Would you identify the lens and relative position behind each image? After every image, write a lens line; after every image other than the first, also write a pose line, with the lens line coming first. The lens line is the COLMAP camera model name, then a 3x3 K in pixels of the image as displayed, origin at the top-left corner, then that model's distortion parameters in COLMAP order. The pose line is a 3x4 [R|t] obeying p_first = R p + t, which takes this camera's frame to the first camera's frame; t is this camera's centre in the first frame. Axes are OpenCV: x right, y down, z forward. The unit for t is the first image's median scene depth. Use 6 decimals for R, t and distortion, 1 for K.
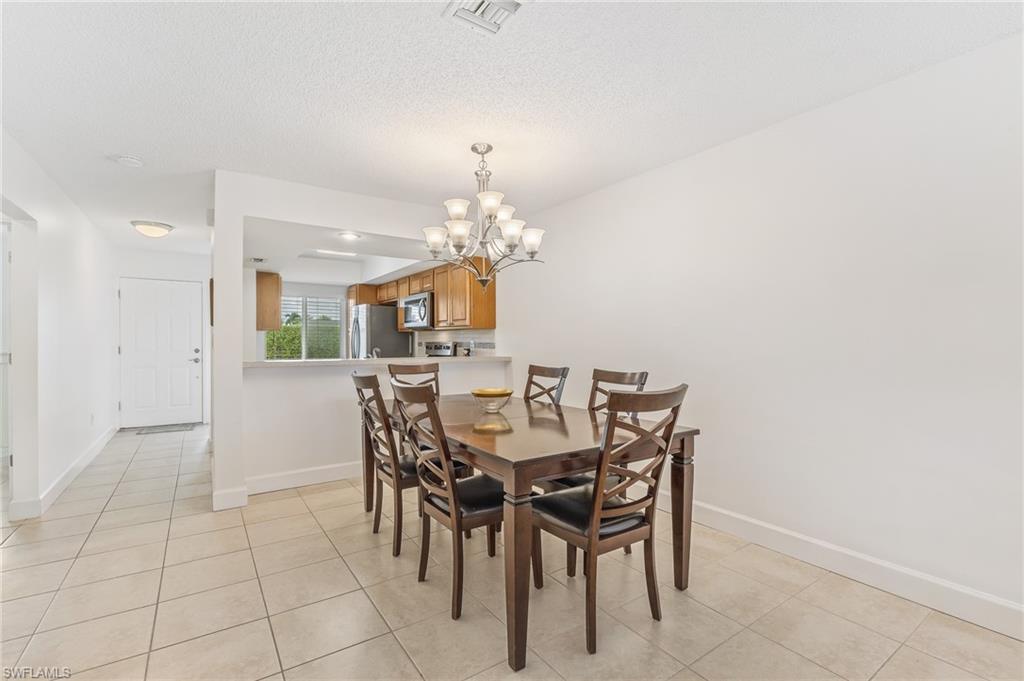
lens RADIAL K [[451.2, 0, 512.0], [0, 451.2, 340.5], [0, 0, 1]] dist [-0.003375, -0.000357]
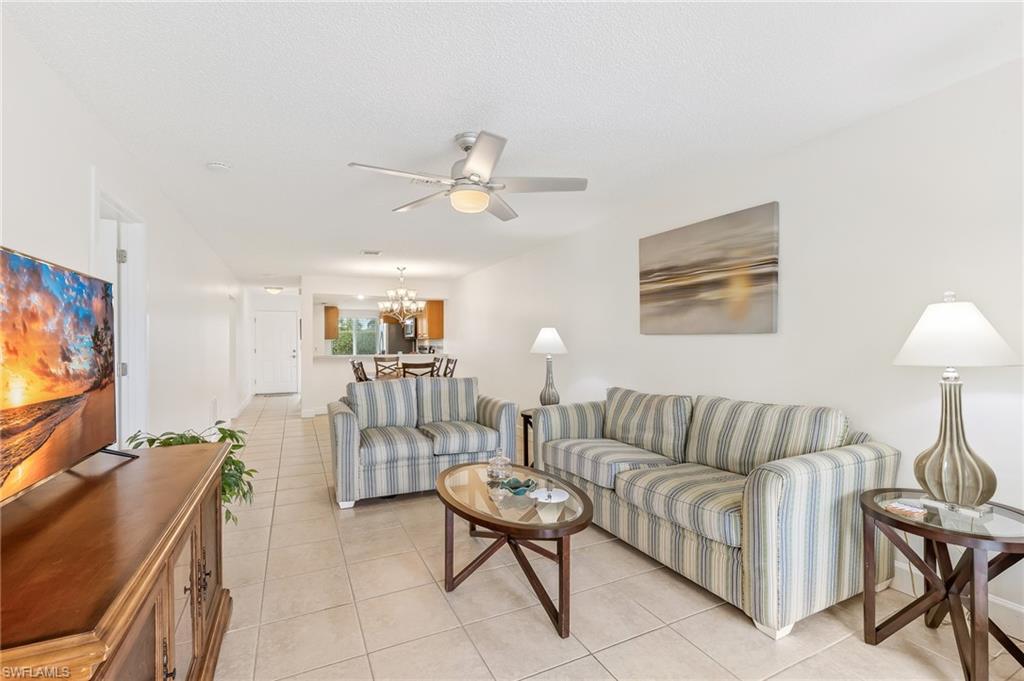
lens RADIAL K [[451.2, 0, 512.0], [0, 451.2, 340.5], [0, 0, 1]] dist [-0.003375, -0.000357]
pose [[0.987967, -0.004732, -0.154593, 0.450474], [0.004982, 0.999987, 0.001232, -0.017307], [0.154585, -0.001988, 0.987978, -0.660749]]
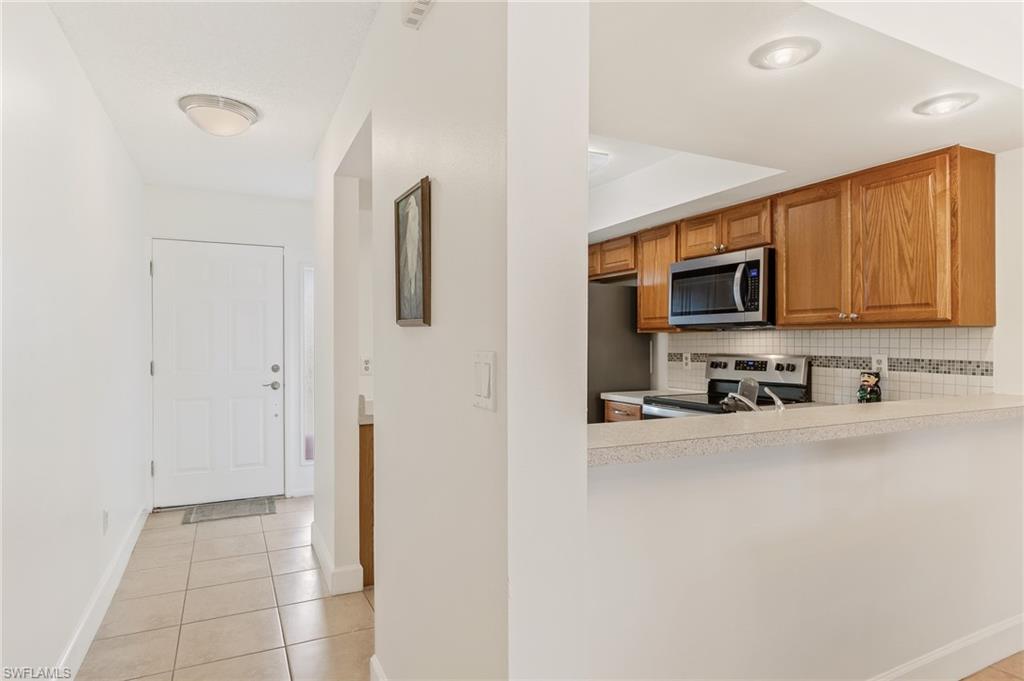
lens RADIAL K [[589.8, 0, 512.0], [0, 589.8, 340.5], [0, 0, 1]] dist [0.003118, 0.000684]
pose [[0.989766, -0.001879, -0.142688, -0.340593], [0.001745, 0.999998, -0.001062, -0.012126], [0.142690, 0.000802, 0.989767, 0.353018]]
